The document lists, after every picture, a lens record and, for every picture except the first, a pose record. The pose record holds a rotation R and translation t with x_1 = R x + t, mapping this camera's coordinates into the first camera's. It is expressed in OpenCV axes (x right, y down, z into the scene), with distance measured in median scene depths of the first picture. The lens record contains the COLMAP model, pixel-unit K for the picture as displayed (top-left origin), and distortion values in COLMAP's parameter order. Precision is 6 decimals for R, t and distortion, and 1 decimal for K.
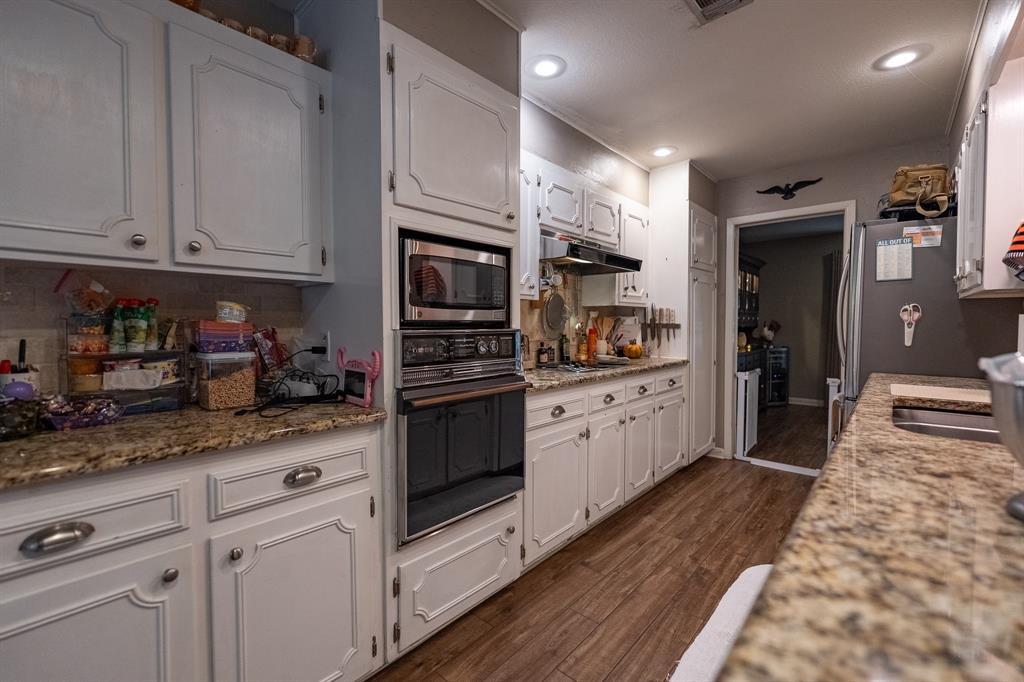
lens RADIAL K [[440.7, 0, 512.0], [0, 440.7, 341.0], [0, 0, 1]] dist [0.000215, 0.000018]
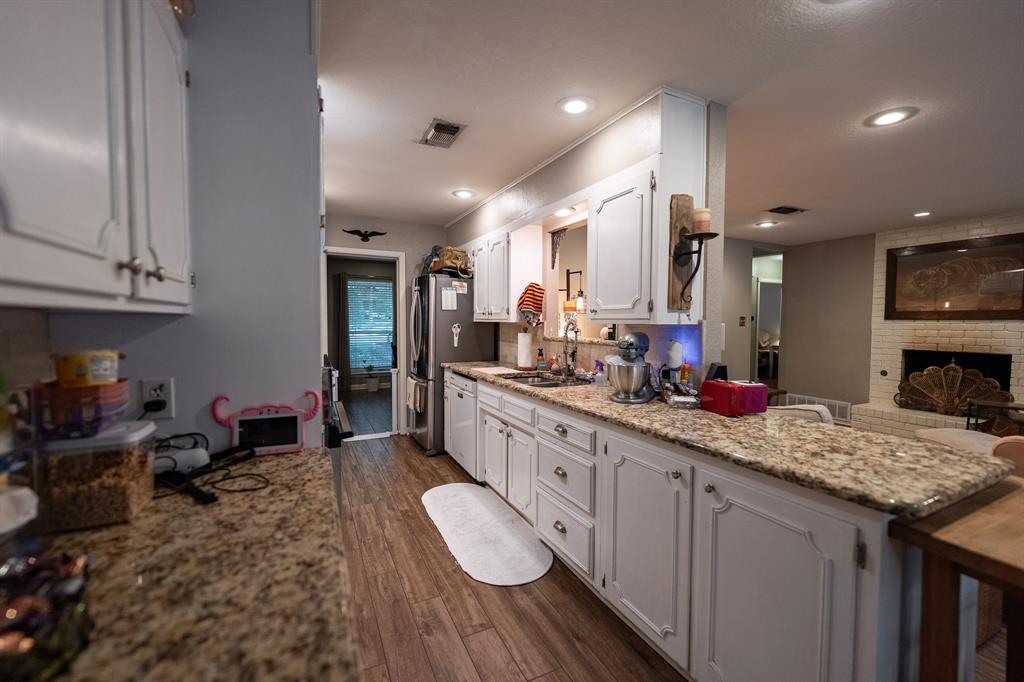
lens RADIAL K [[413.1, 0, 513.8], [0, 413.1, 338.0], [0, 0, 1]] dist [-0.000407, -0.000003]
pose [[0.375108, -0.034733, 0.926330, -0.438096], [0.028381, 0.999260, 0.025976, -0.046316], [-0.926547, 0.016546, 0.375816, 0.101425]]
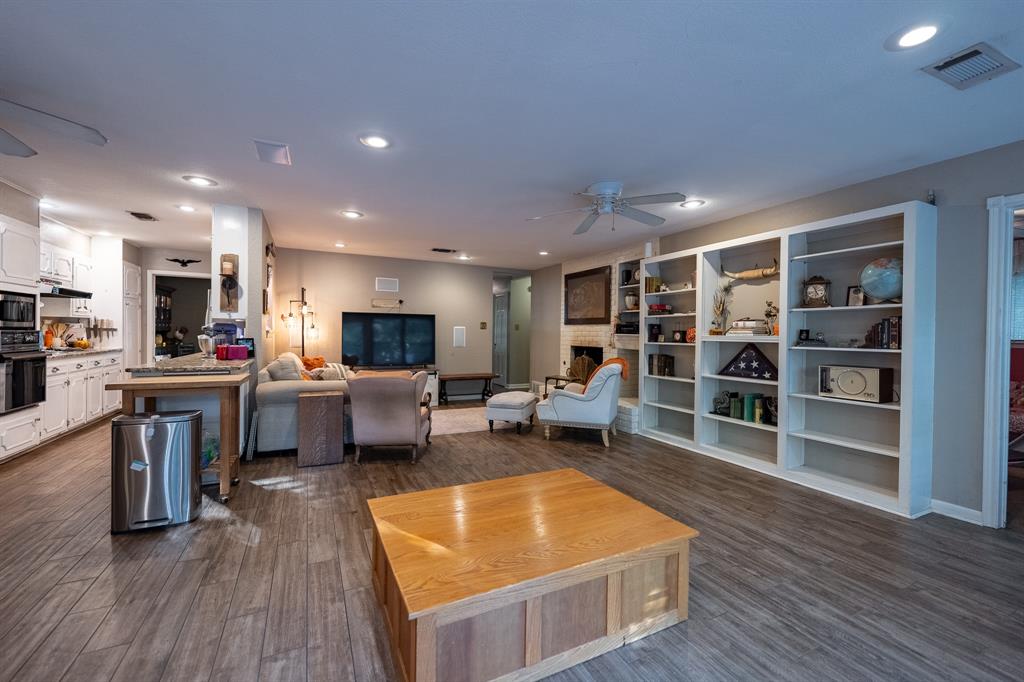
lens RADIAL K [[413.1, 0, 513.8], [0, 413.1, 338.0], [0, 0, 1]] dist [-0.000407, -0.000003]
pose [[0.373735, -0.004501, 0.927524, -0.601591], [0.018315, 0.999829, -0.002528, 0.035248], [-0.927355, 0.017932, 0.373754, -1.176603]]
